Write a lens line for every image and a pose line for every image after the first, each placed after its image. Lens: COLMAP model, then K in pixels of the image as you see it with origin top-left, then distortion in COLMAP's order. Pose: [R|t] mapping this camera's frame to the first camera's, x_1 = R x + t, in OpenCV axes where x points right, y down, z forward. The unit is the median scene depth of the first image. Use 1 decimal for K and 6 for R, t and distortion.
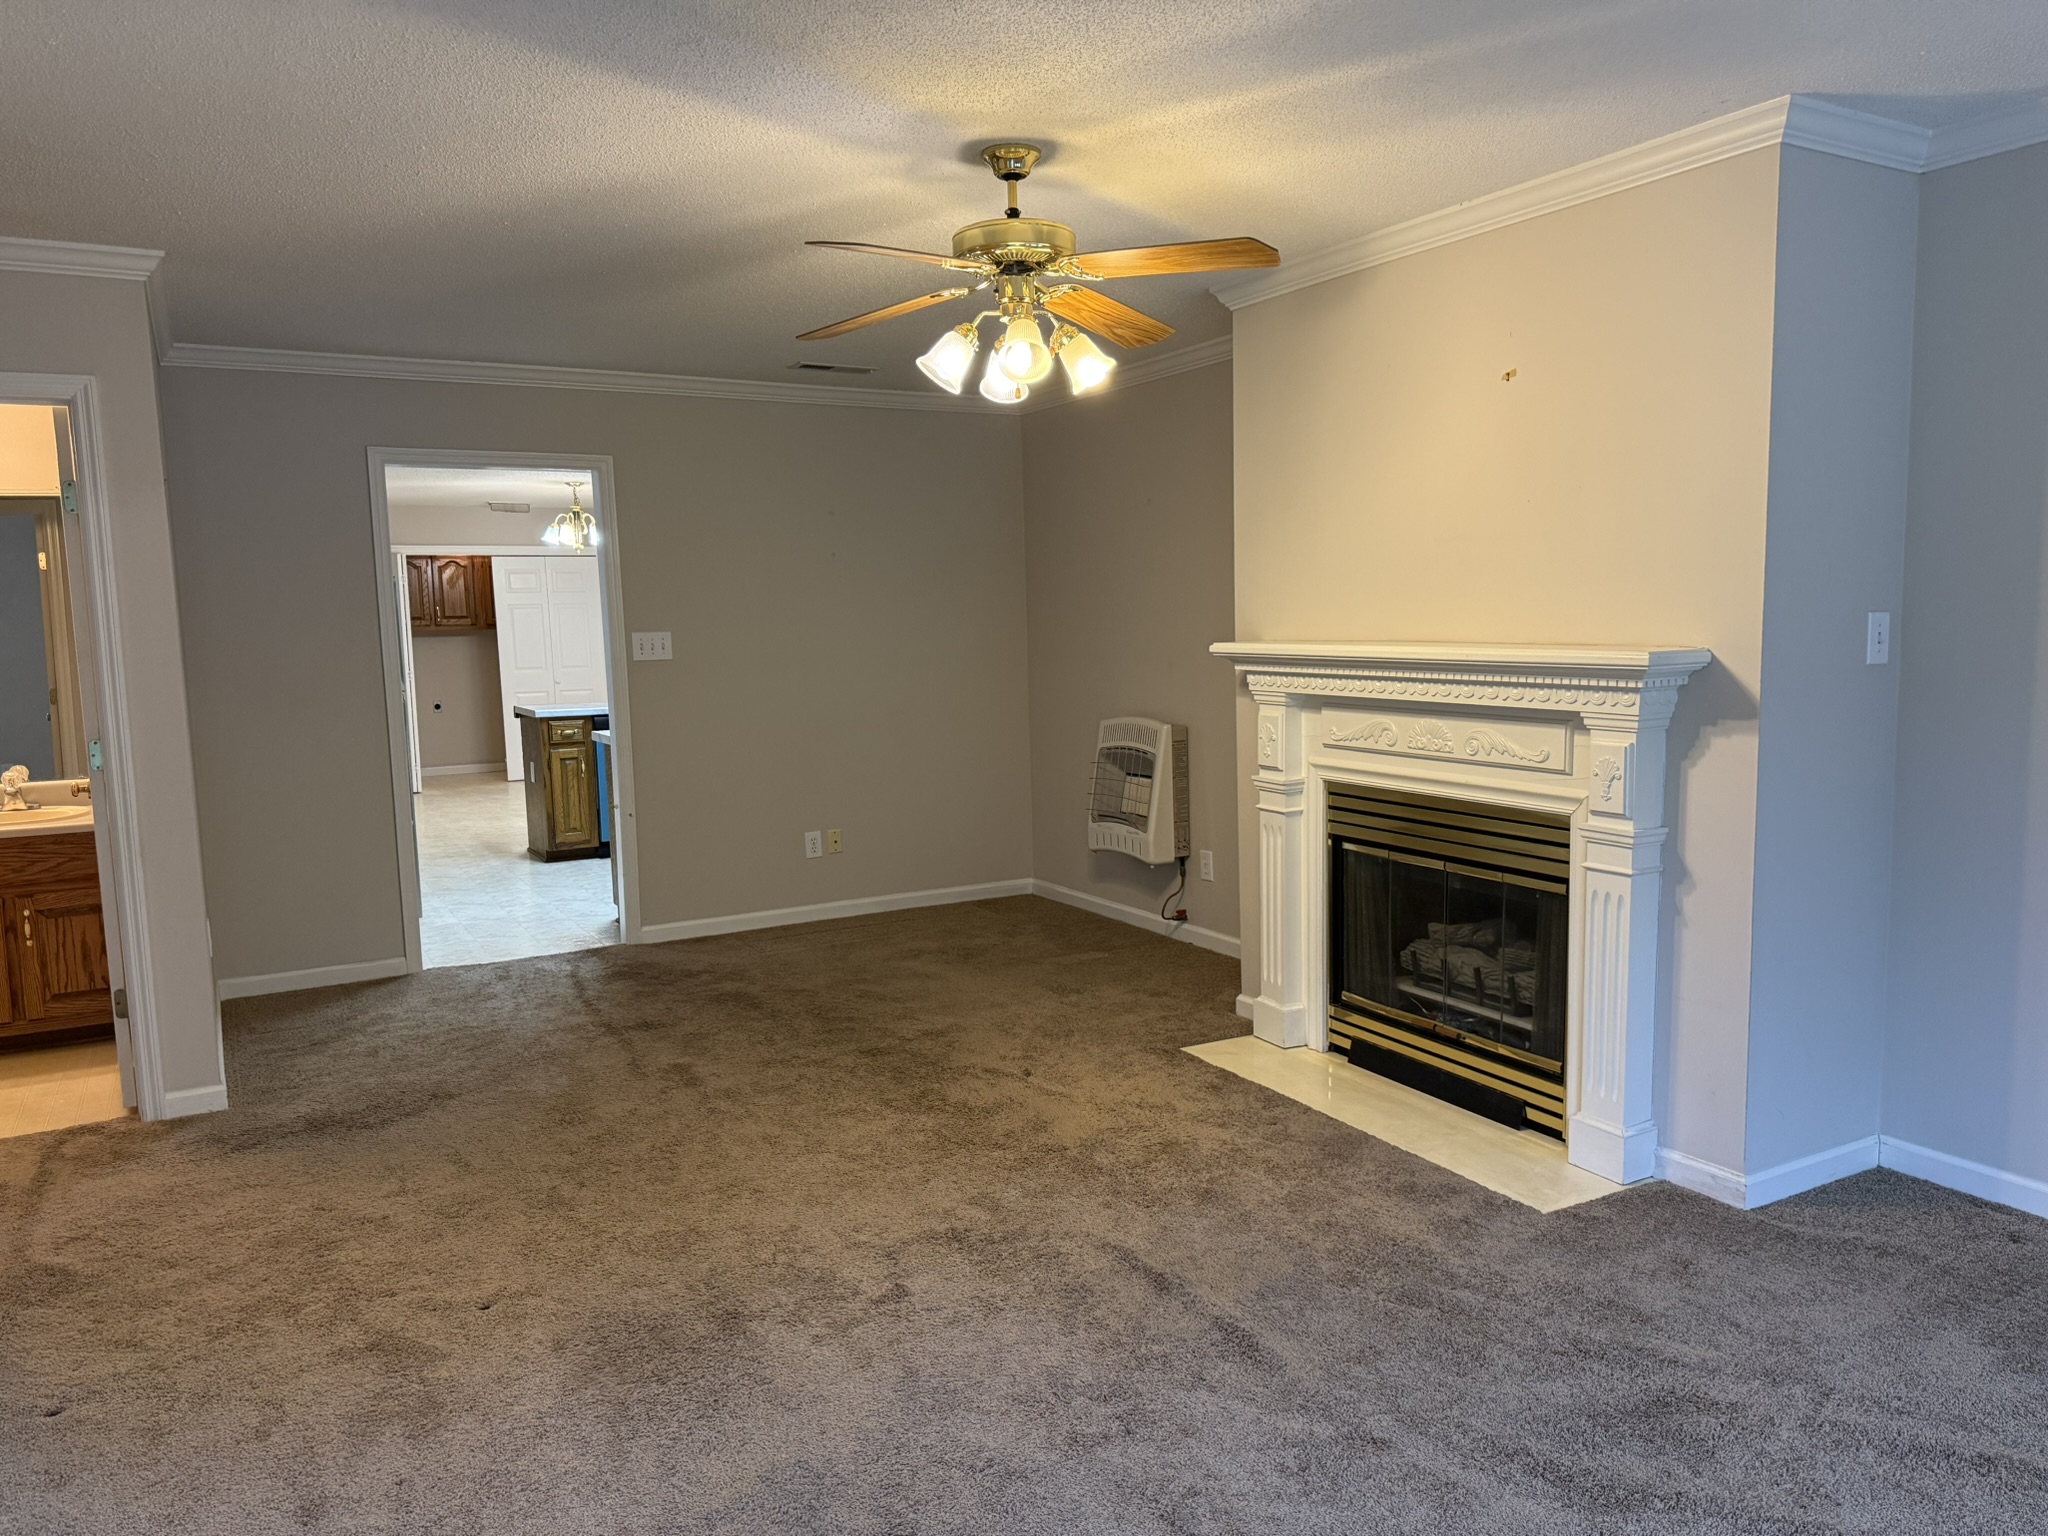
lens RADIAL K [[1425.7, 0, 1024.0], [0, 1425.7, 768.0], [0, 0, 1]] dist [0.000656, -0.000400]
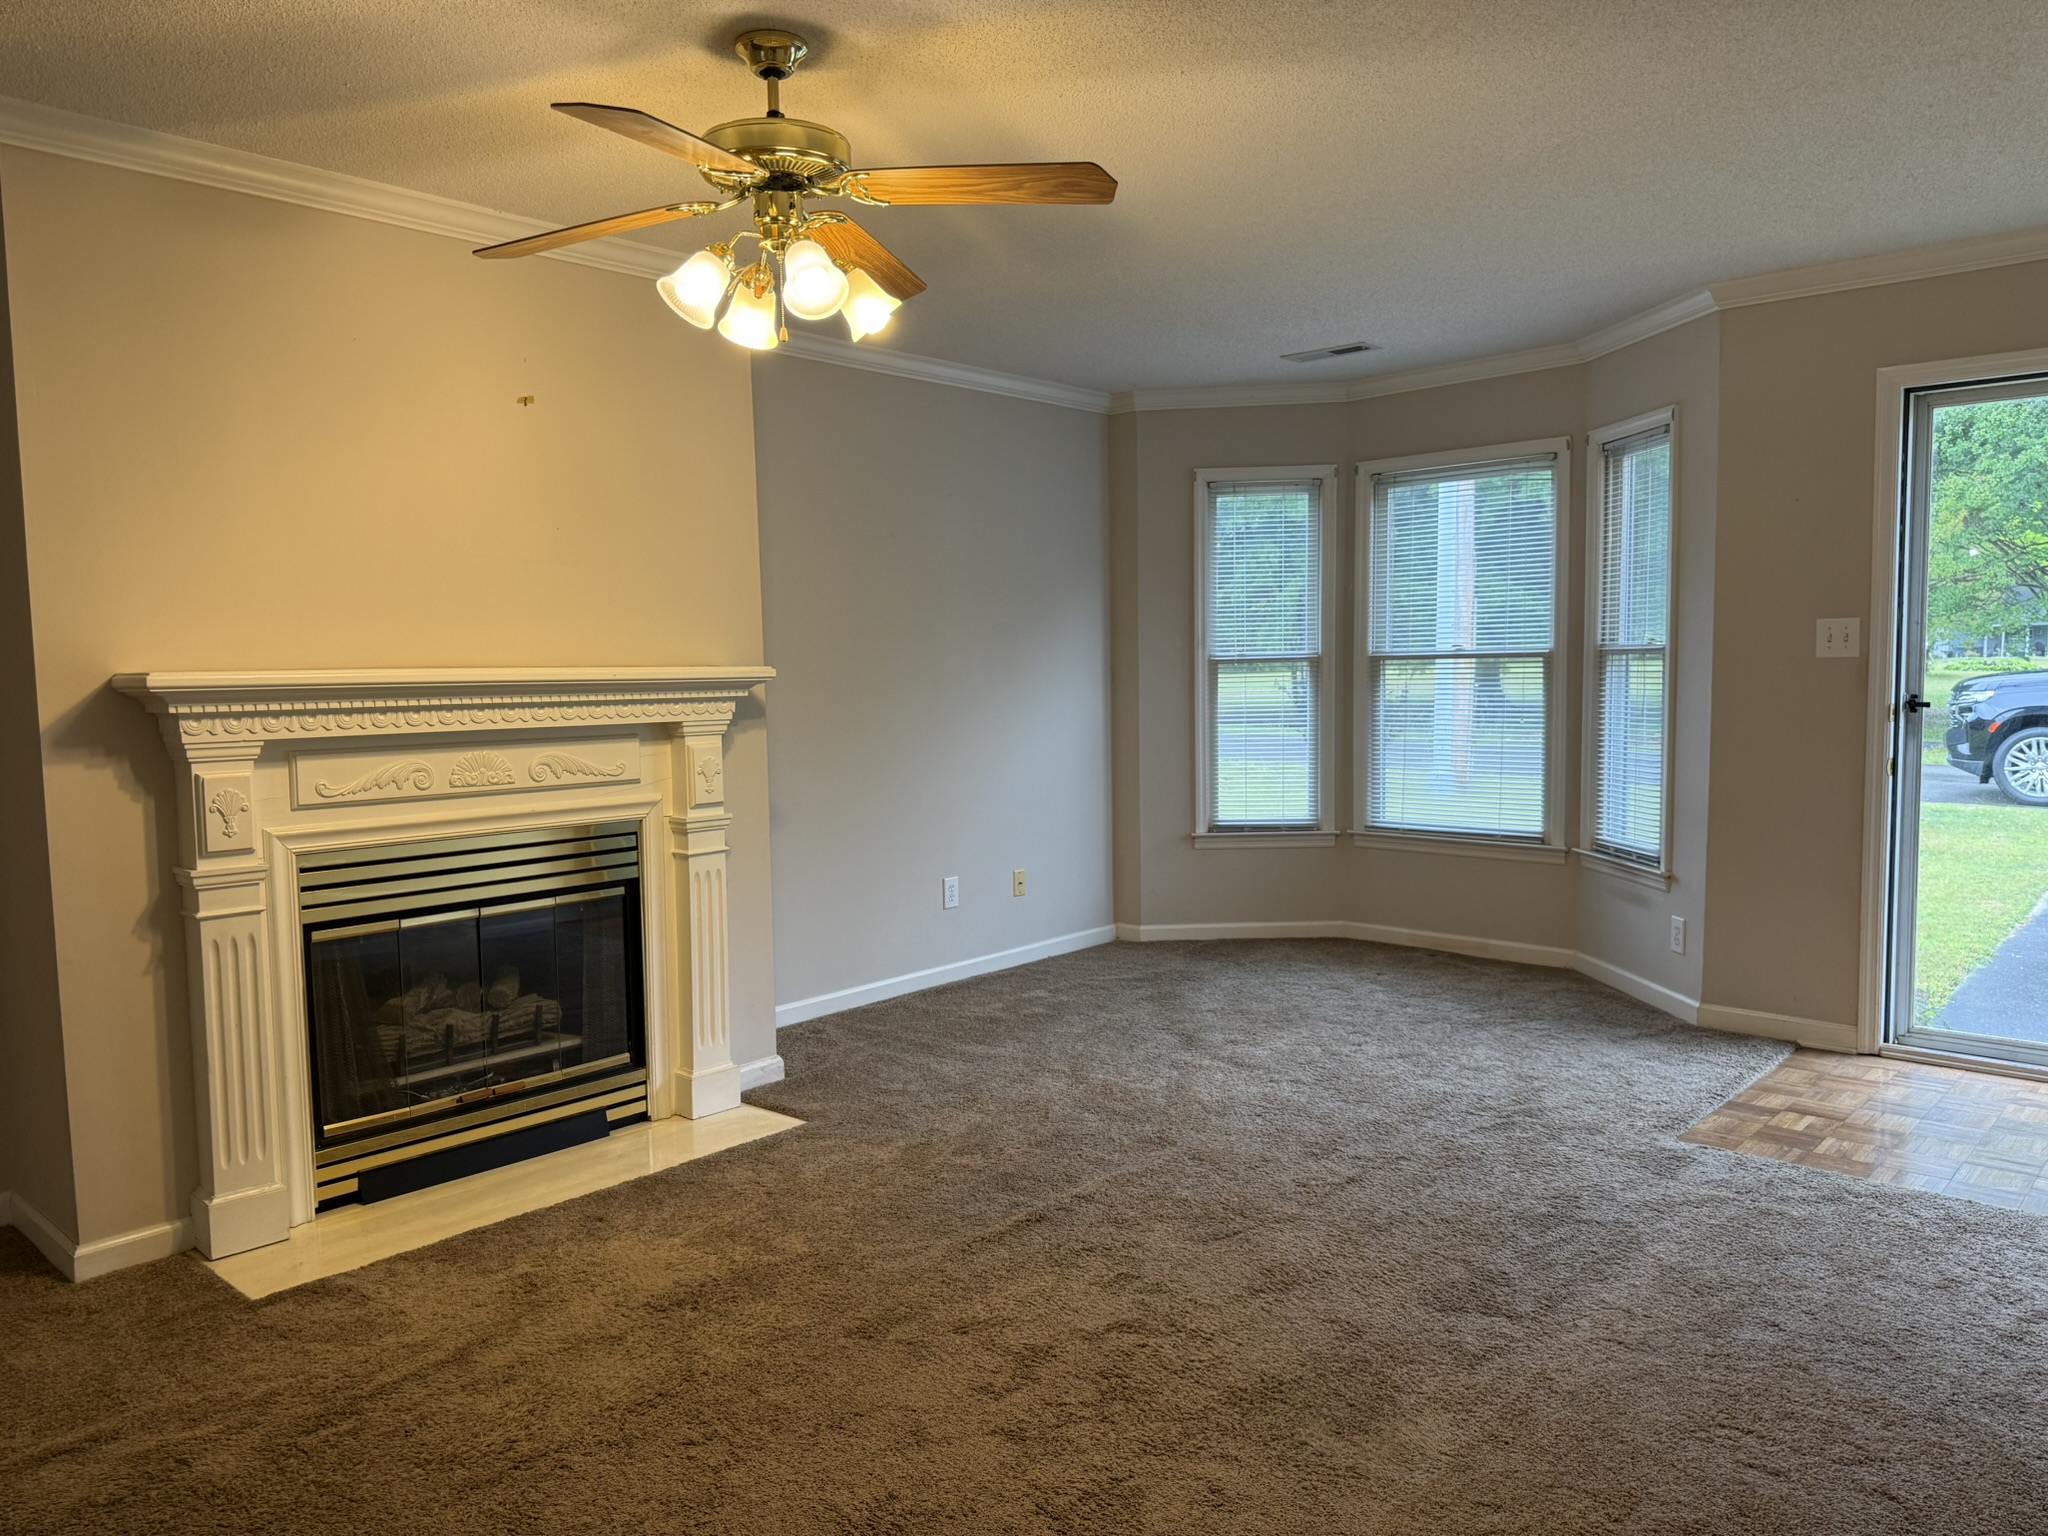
lens RADIAL K [[1428.4, 0, 1023.4], [0, 1428.4, 757.5], [0, 0, 1]] dist [0.054512, -0.000013]
pose [[-0.317851, -0.039027, 0.947337, -0.733238], [0.126009, 0.988550, 0.083004, -0.066172], [-0.939730, 0.145756, -0.309294, 1.009697]]
